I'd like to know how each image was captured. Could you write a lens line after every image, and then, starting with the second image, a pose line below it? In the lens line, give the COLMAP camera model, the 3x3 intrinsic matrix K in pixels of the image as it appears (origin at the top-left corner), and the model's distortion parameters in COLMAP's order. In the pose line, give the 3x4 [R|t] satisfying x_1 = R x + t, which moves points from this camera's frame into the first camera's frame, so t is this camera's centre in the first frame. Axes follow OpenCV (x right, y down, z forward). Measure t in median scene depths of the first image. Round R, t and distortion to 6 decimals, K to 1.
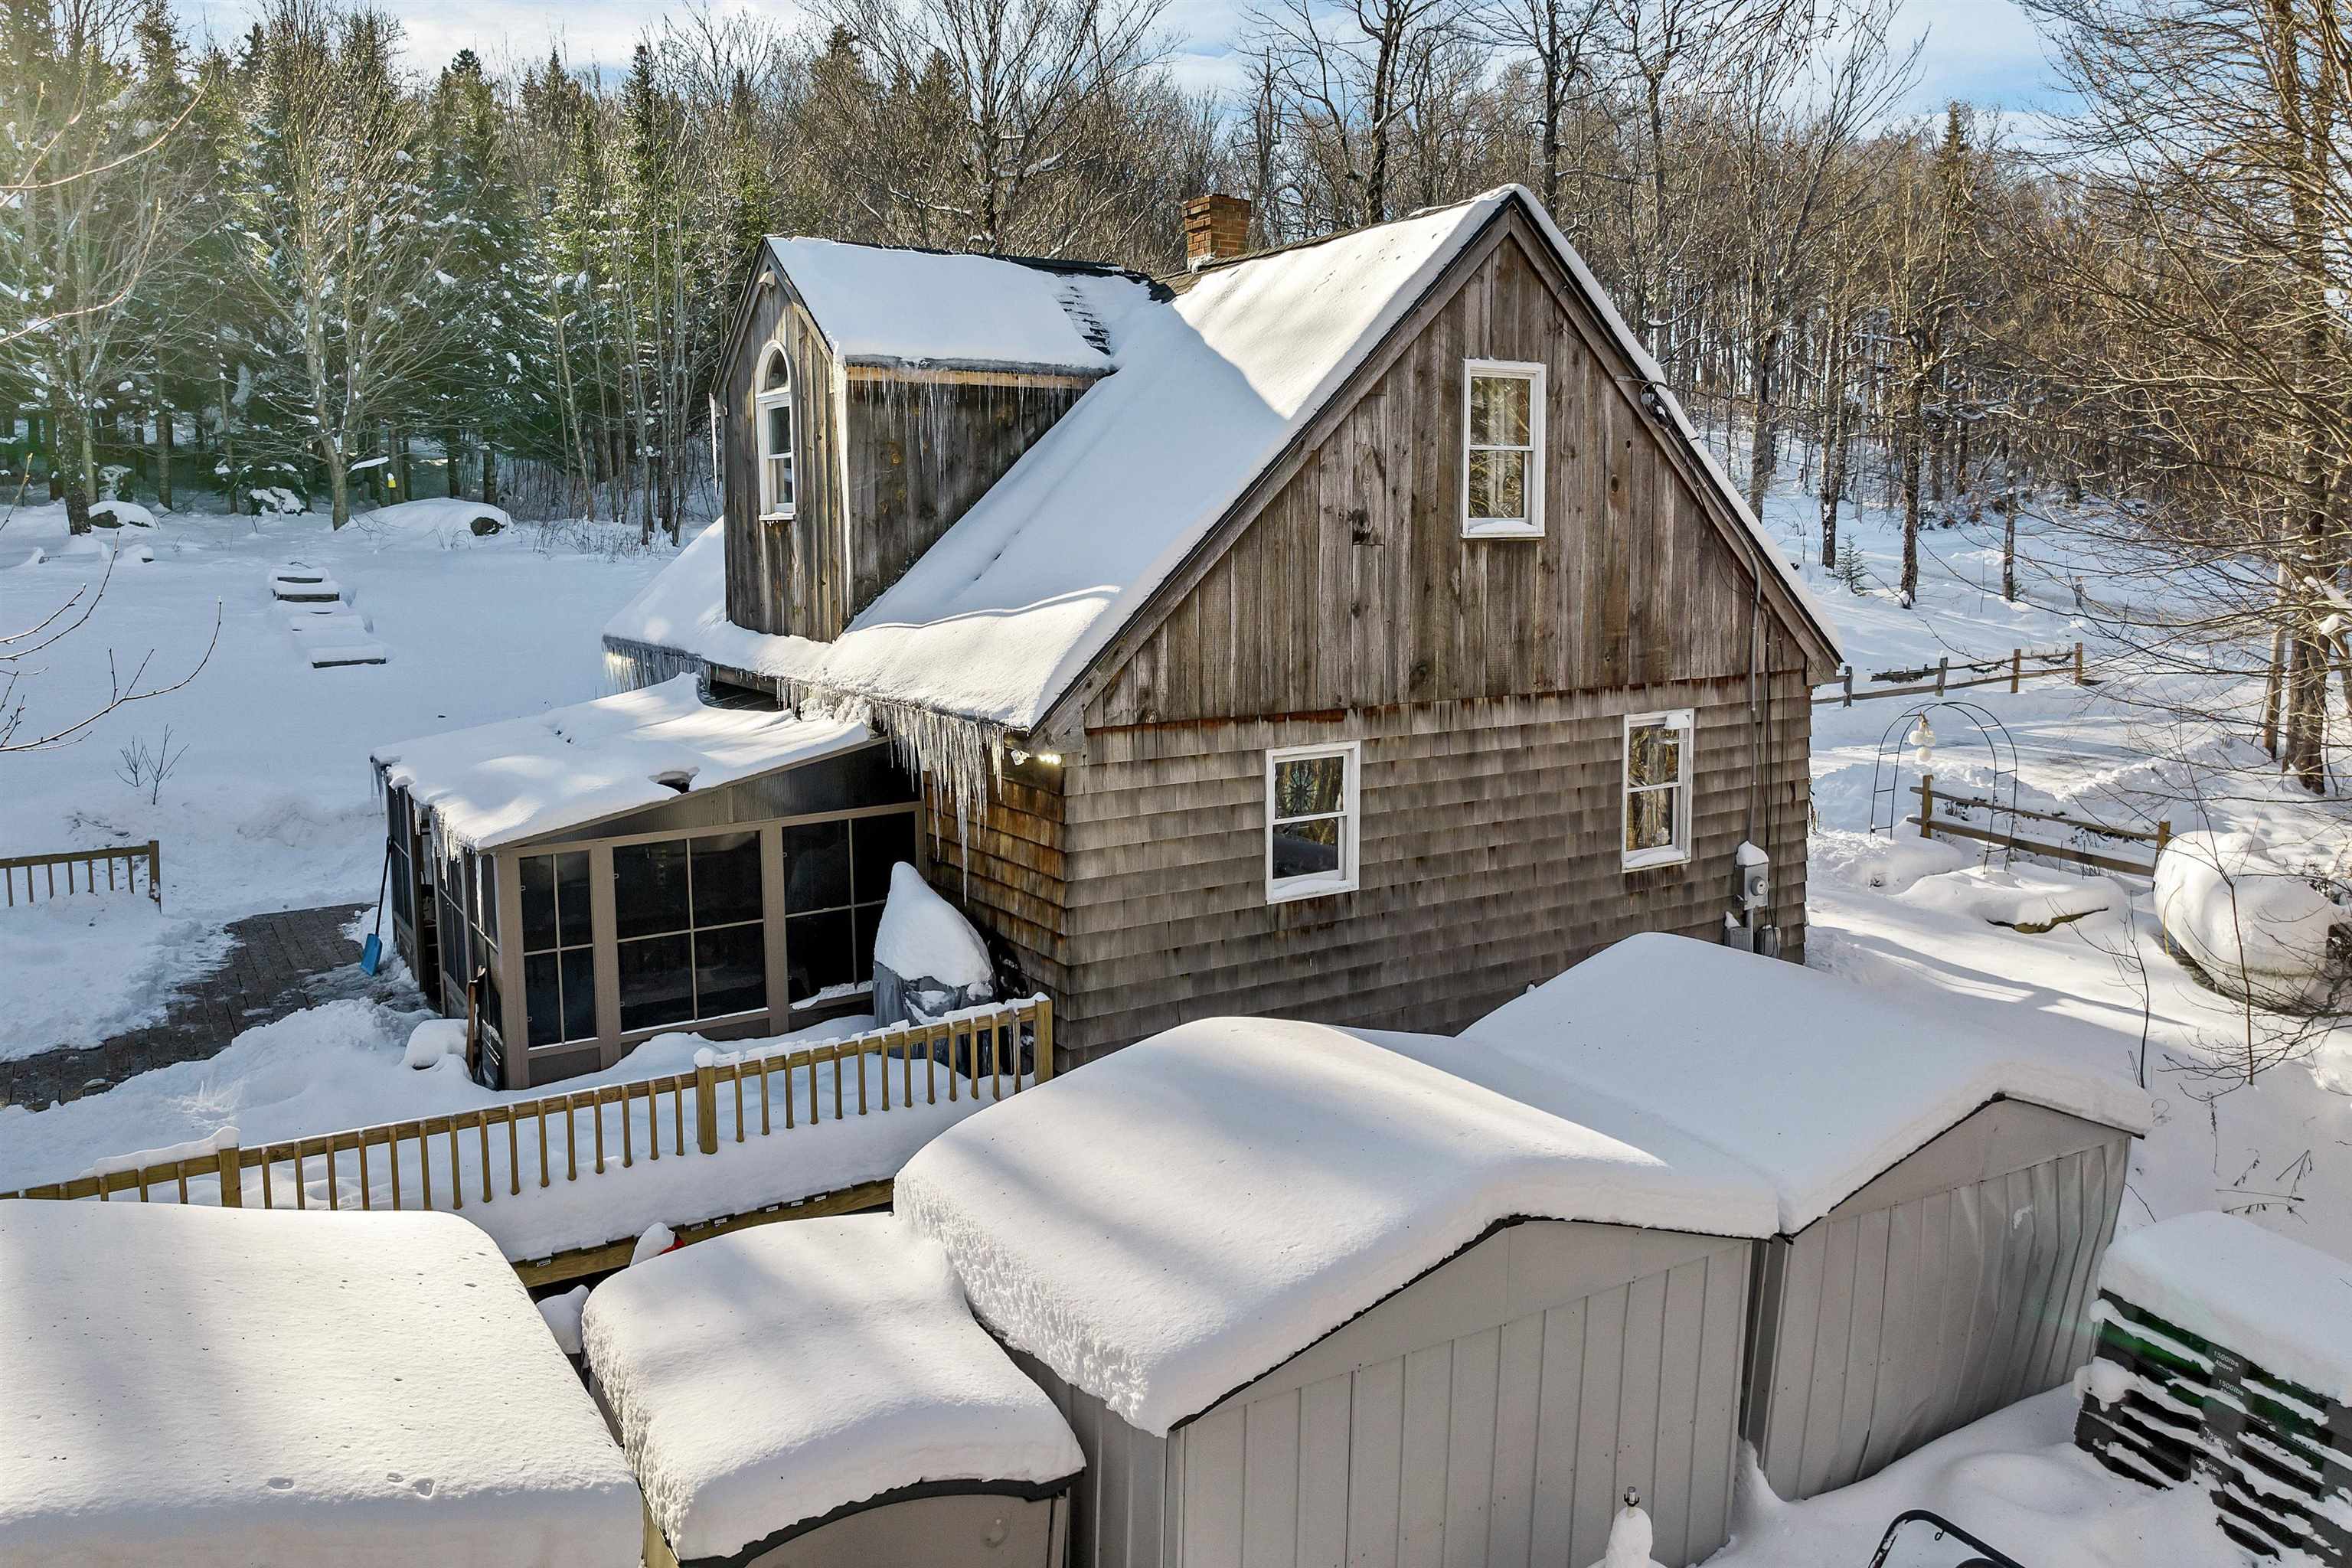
lens RADIAL K [[1693.6, 0, 1176.0], [0, 1693.6, 784.0], [0, 0, 1]] dist [-0.035559, -0.000450]
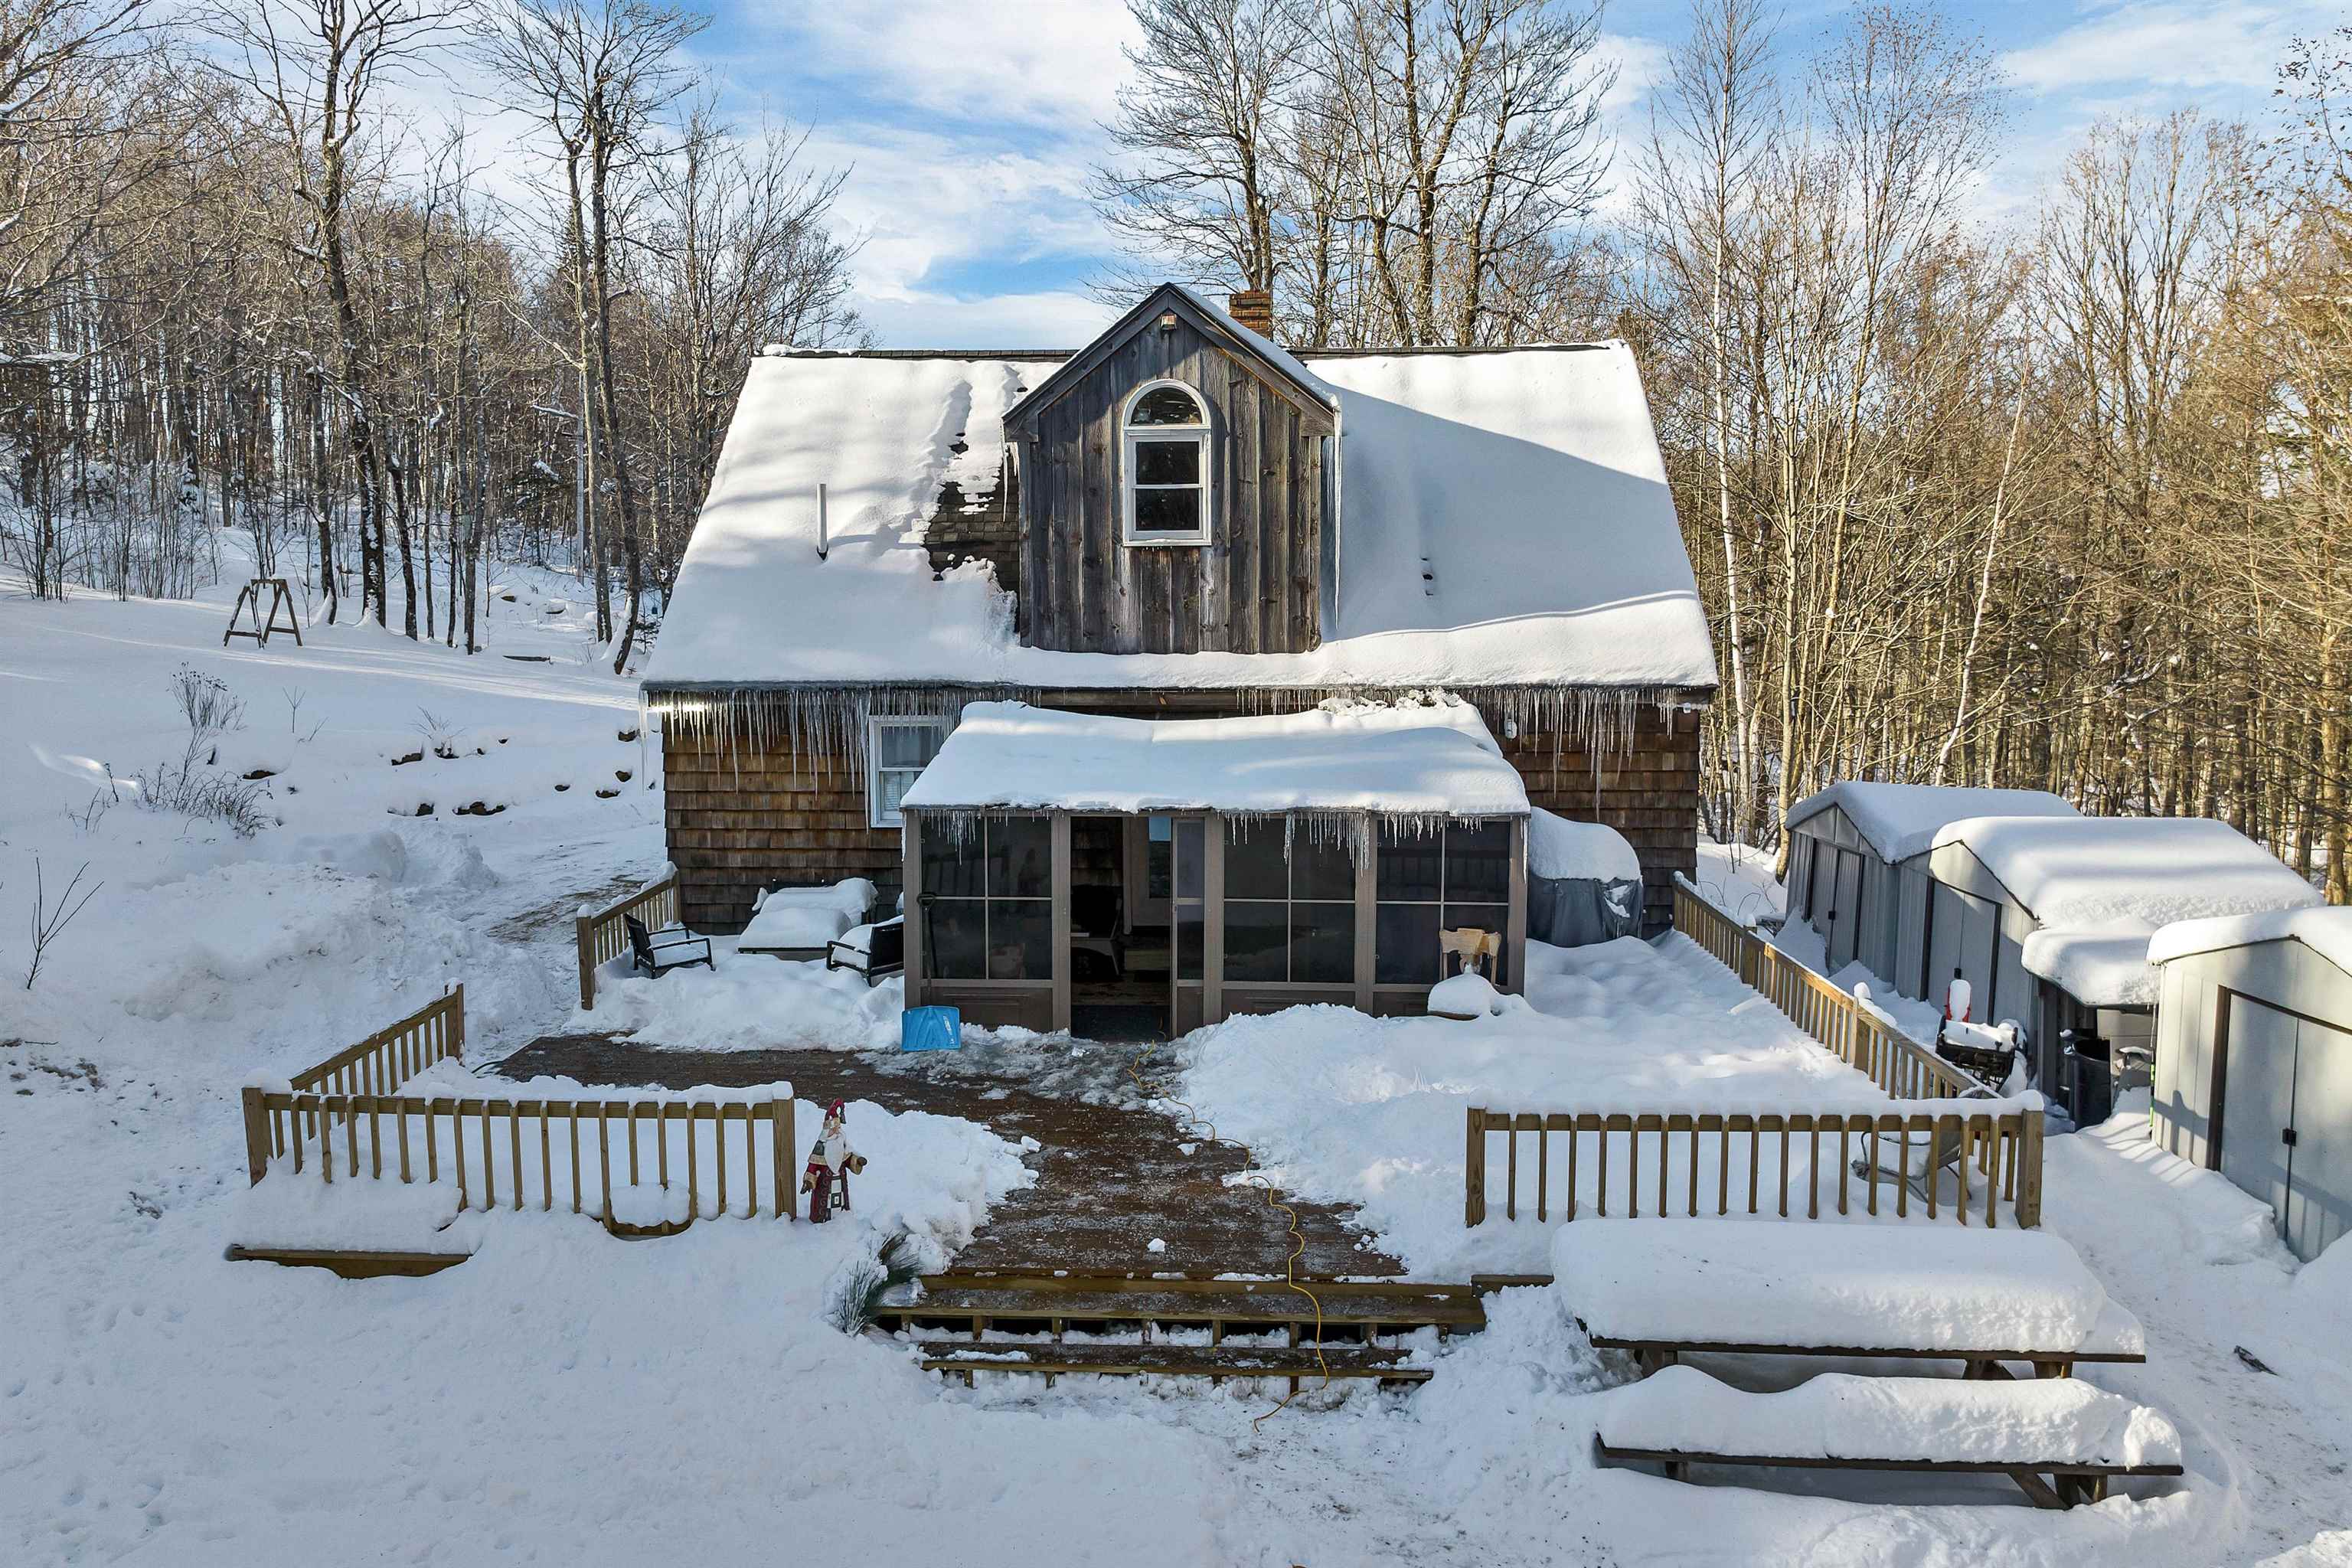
lens RADIAL K [[1693.6, 0, 1176.0], [0, 1693.6, 784.0], [0, 0, 1]] dist [-0.035559, -0.000450]
pose [[0.558520, -0.091157, 0.824467, -1.176215], [0.124409, 0.991906, 0.025391, -0.032165], [-0.820108, 0.088390, 0.565341, 0.409878]]
